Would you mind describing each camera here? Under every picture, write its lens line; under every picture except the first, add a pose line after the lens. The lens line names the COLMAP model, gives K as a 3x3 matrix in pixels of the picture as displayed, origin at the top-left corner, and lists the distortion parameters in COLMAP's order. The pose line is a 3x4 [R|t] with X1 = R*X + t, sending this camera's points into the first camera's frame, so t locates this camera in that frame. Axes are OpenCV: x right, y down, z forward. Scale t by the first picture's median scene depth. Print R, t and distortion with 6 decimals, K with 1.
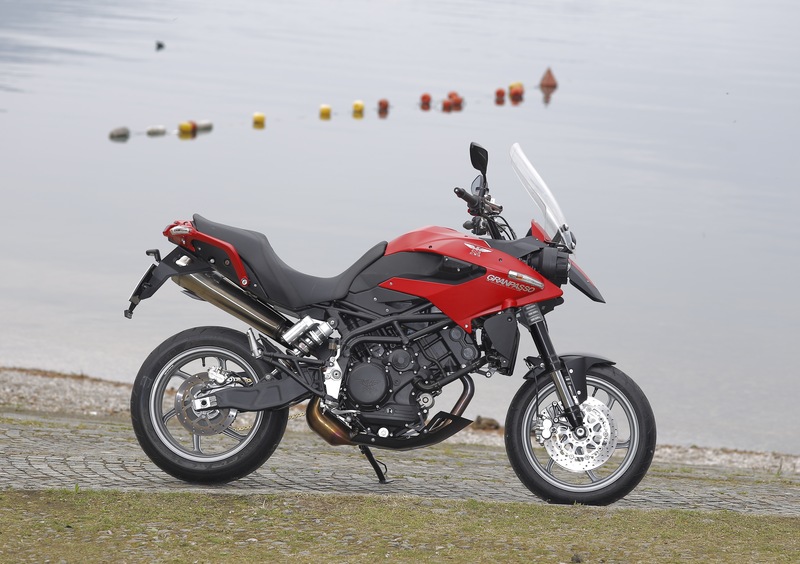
lens RADIAL K [[2513.8, 0, 398.5], [0, 2513.8, 281.3], [0, 0, 1]] dist [0.134287, 0.000000]
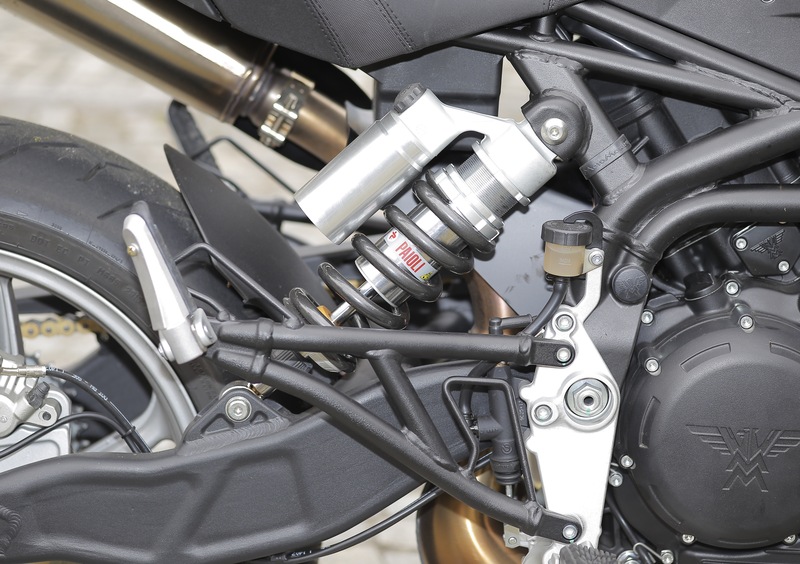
lens RADIAL K [[2513.8, 0, 401.3], [0, 2513.8, 281.1], [0, 0, 1]] dist [0.134287, 0.000000]
pose [[0.992375, -0.059760, 0.107798, -0.060014], [0.014673, 0.925658, 0.378077, -0.047155], [-0.122378, -0.373613, 0.919477, 0.817227]]
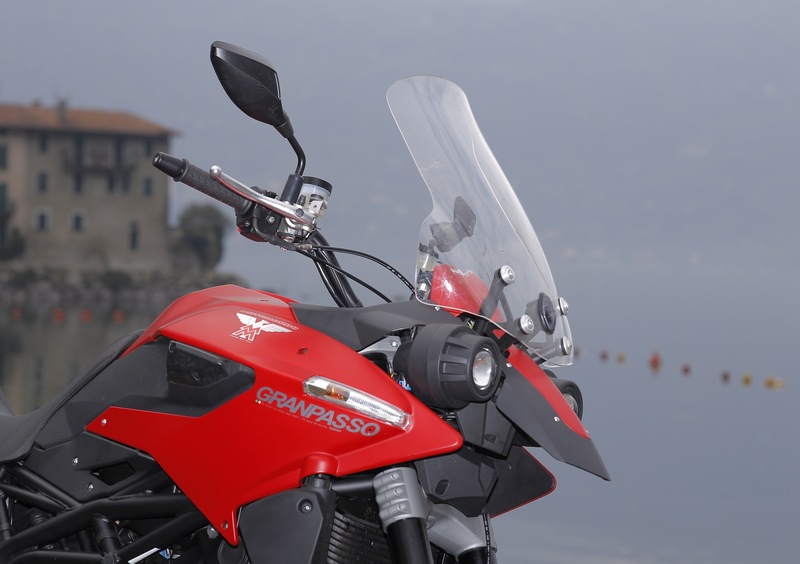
lens RADIAL K [[2513.8, 0, 399.8], [0, 2513.8, 280.2], [0, 0, 1]] dist [0.134287, 0.000000]
pose [[0.877503, -0.025881, -0.478873, 0.234435], [-0.058465, 0.985321, -0.160385, 0.040844], [0.475995, 0.168736, 0.863109, 0.668621]]
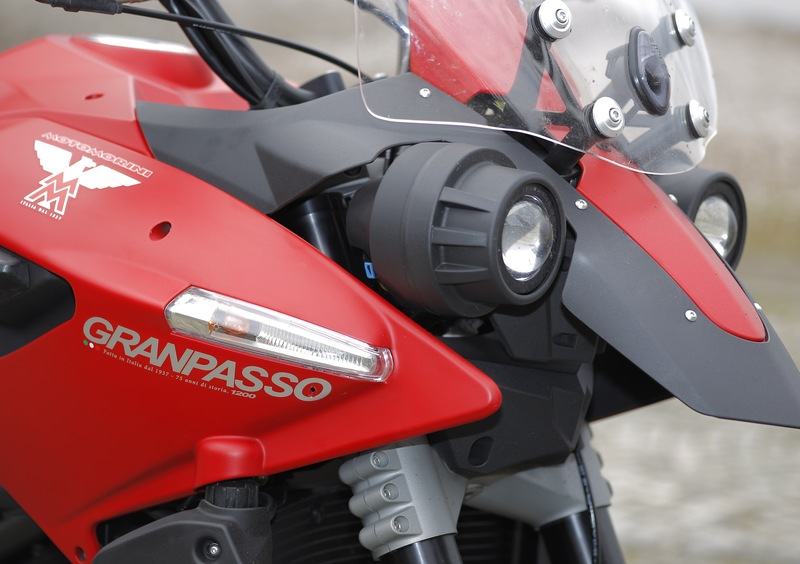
lens RADIAL K [[2513.8, 0, 403.4], [0, 2513.8, 281.8], [0, 0, 1]] dist [0.134287, 0.000000]
pose [[0.832444, 0.006057, -0.554076, 0.158429], [0.080337, 0.988056, 0.131499, -0.027825], [0.548255, -0.153978, 0.822014, 0.846037]]
